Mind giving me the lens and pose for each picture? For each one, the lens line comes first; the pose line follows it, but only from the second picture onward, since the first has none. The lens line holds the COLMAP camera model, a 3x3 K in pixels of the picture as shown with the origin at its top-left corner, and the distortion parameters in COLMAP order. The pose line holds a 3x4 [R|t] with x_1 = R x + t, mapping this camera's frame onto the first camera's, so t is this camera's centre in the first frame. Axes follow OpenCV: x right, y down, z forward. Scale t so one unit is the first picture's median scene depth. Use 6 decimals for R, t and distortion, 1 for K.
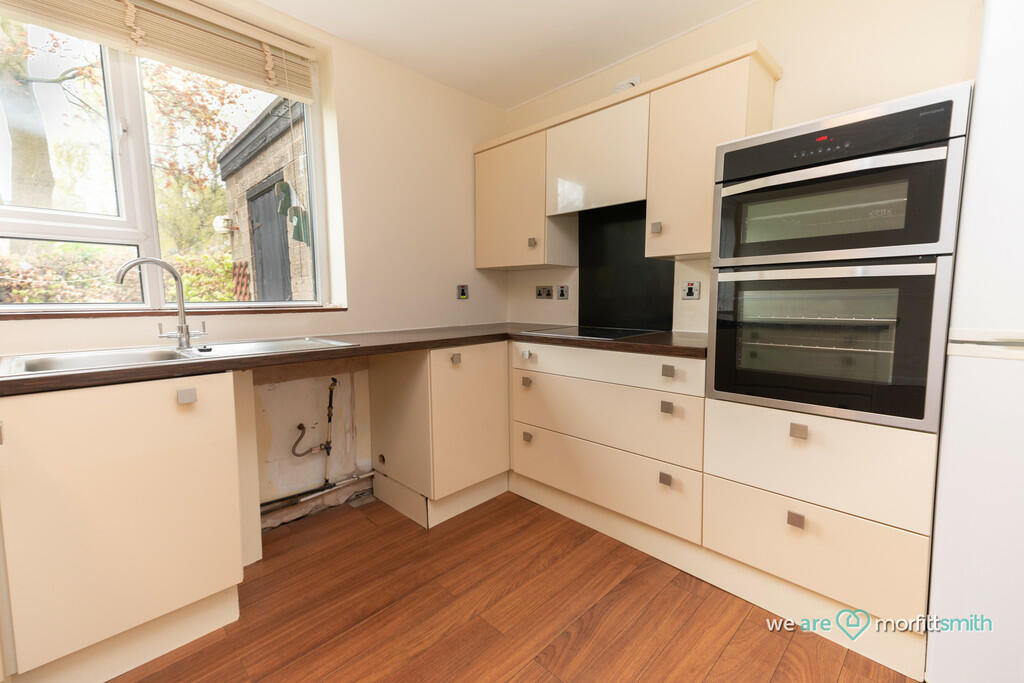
lens RADIAL K [[431.3, 0, 509.9], [0, 431.3, 337.9], [0, 0, 1]] dist [0.073343, -0.000027]
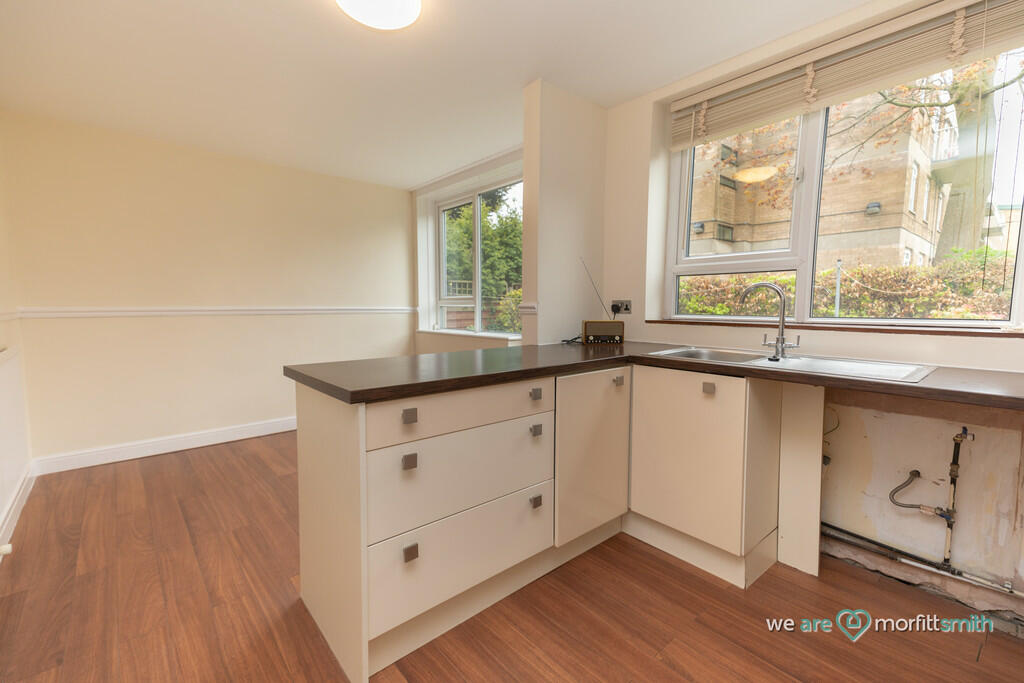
lens RADIAL K [[453.5, 0, 512.0], [0, 453.5, 341.5], [0, 0, 1]] dist [0.000758, 0.000191]
pose [[-0.060904, 0.098788, -0.993243, 0.373795], [-0.098203, 0.989669, 0.104454, -0.053730], [0.993301, 0.103902, -0.050574, 0.277732]]
